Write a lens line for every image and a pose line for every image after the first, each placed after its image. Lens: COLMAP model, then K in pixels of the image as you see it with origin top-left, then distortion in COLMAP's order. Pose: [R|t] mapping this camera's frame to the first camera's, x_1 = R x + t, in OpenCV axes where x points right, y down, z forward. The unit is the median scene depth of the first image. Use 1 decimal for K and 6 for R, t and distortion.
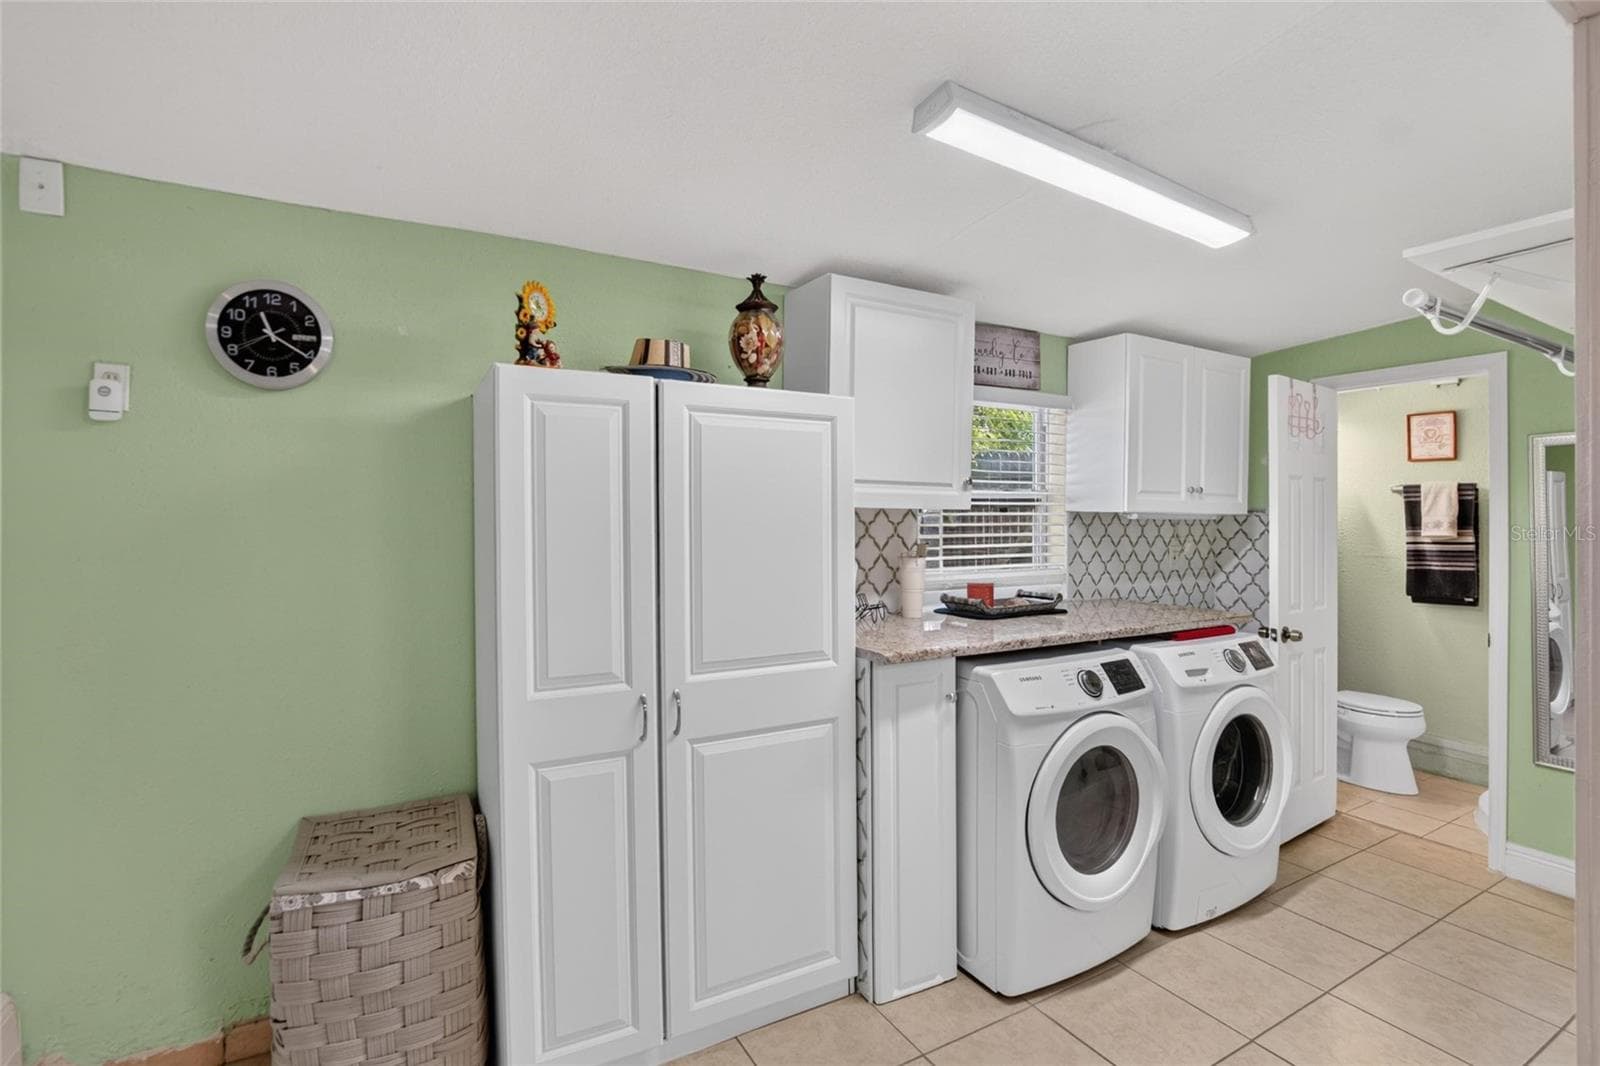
lens RADIAL K [[718.3, 0, 793.0], [0, 718.3, 525.3], [0, 0, 1]] dist [-0.025784, 0.000117]
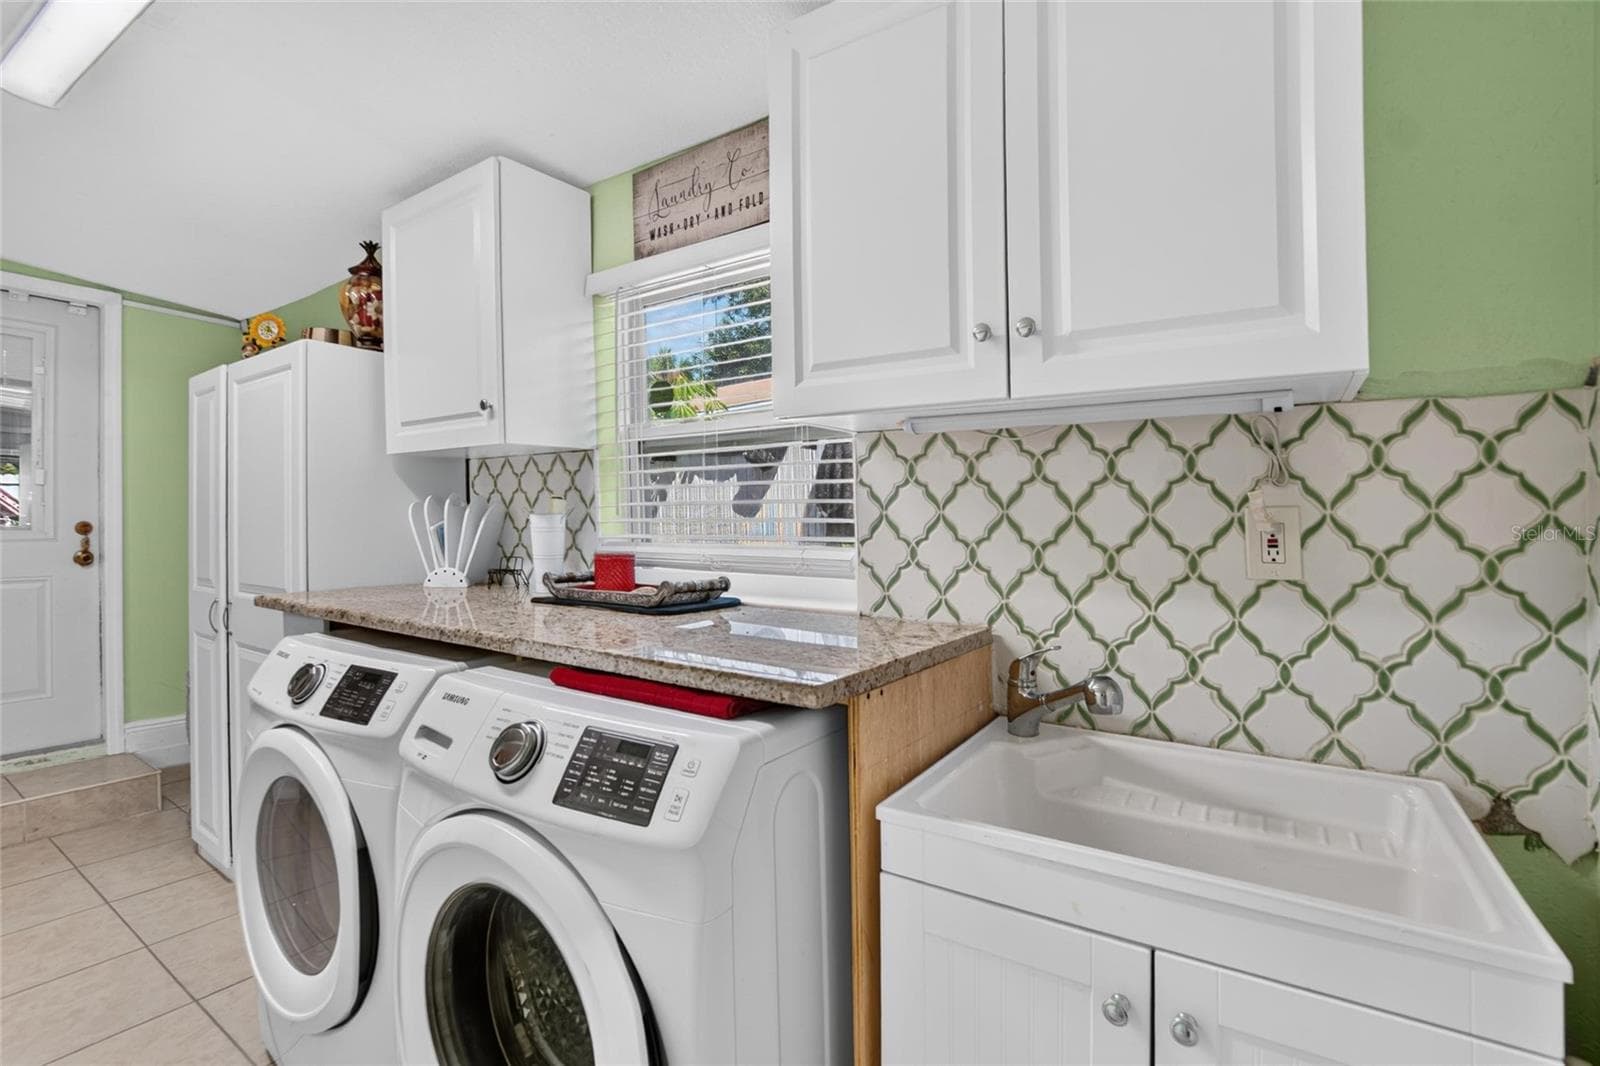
lens RADIAL K [[718.3, 0, 793.0], [0, 718.3, 525.3], [0, 0, 1]] dist [-0.025784, 0.000117]
pose [[0.461383, 0.000669, -0.887201, 0.798436], [-0.017173, 0.999819, -0.008177, 0.048429], [0.887035, 0.019009, 0.461311, 0.725308]]
